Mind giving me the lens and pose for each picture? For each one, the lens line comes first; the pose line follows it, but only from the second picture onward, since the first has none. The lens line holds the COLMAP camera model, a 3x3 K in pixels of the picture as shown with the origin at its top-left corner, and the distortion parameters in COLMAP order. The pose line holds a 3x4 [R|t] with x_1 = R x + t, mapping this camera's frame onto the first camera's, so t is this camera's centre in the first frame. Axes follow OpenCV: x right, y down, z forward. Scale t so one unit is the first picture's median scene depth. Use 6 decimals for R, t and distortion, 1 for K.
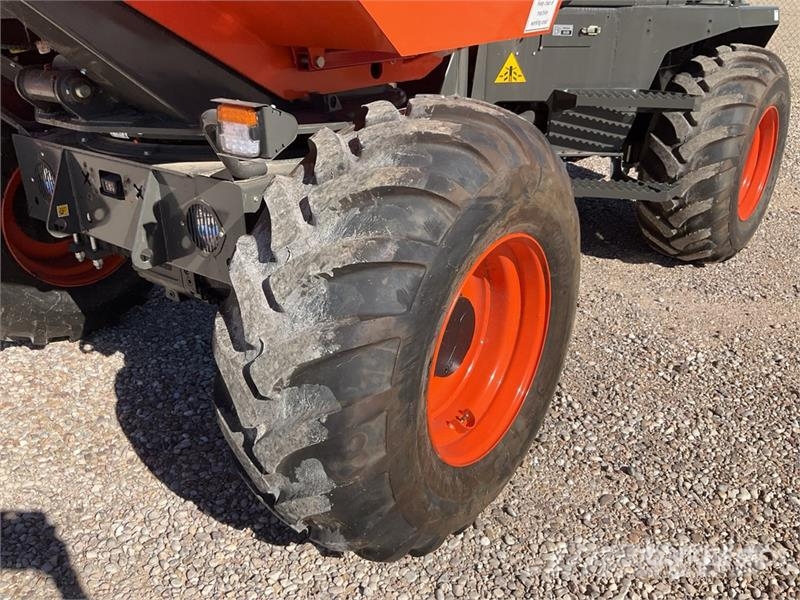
lens RADIAL K [[723.5, 0, 382.9], [0, 723.5, 301.0], [0, 0, 1]] dist [0.014305, 0.009681]
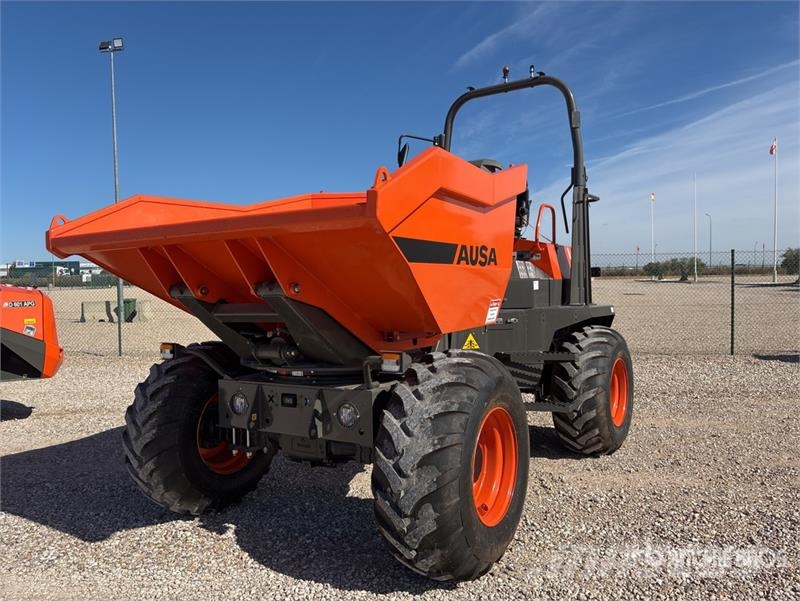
lens RADIAL K [[620.5, 0, 400.0], [0, 620.5, 300.5], [0, 0, 1]] dist [-0.001035, -0.002304]
pose [[0.994484, -0.020349, 0.102897, -0.218859], [0.057939, 0.924327, -0.377177, 0.213843], [-0.087436, 0.381058, 0.920407, -0.594416]]
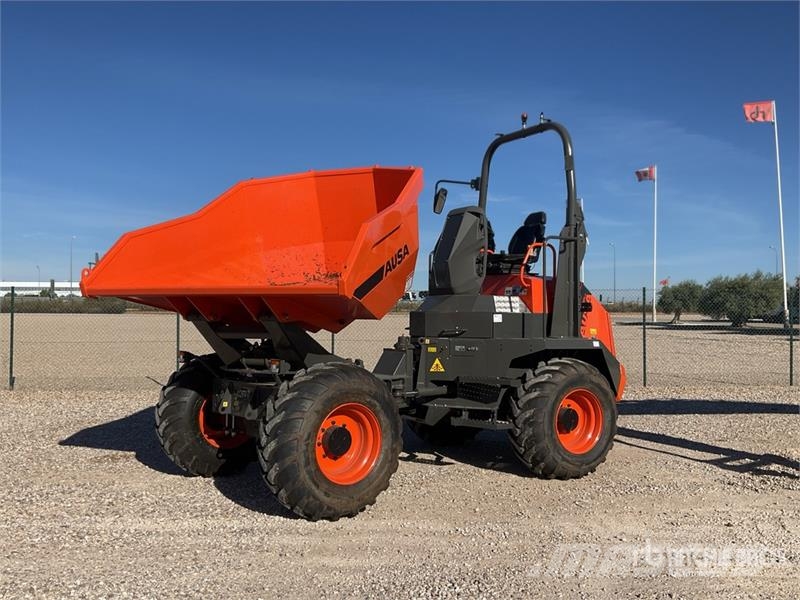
lens RADIAL K [[767.9, 0, 400.0], [0, 767.9, 300.0], [0, 0, 1]] dist [-0.000848, -0.001892]
pose [[0.948845, -0.002169, -0.315736, 1.163371], [-0.130295, 0.908174, -0.397798, 0.583712], [0.287606, 0.418588, 0.861433, -1.456362]]
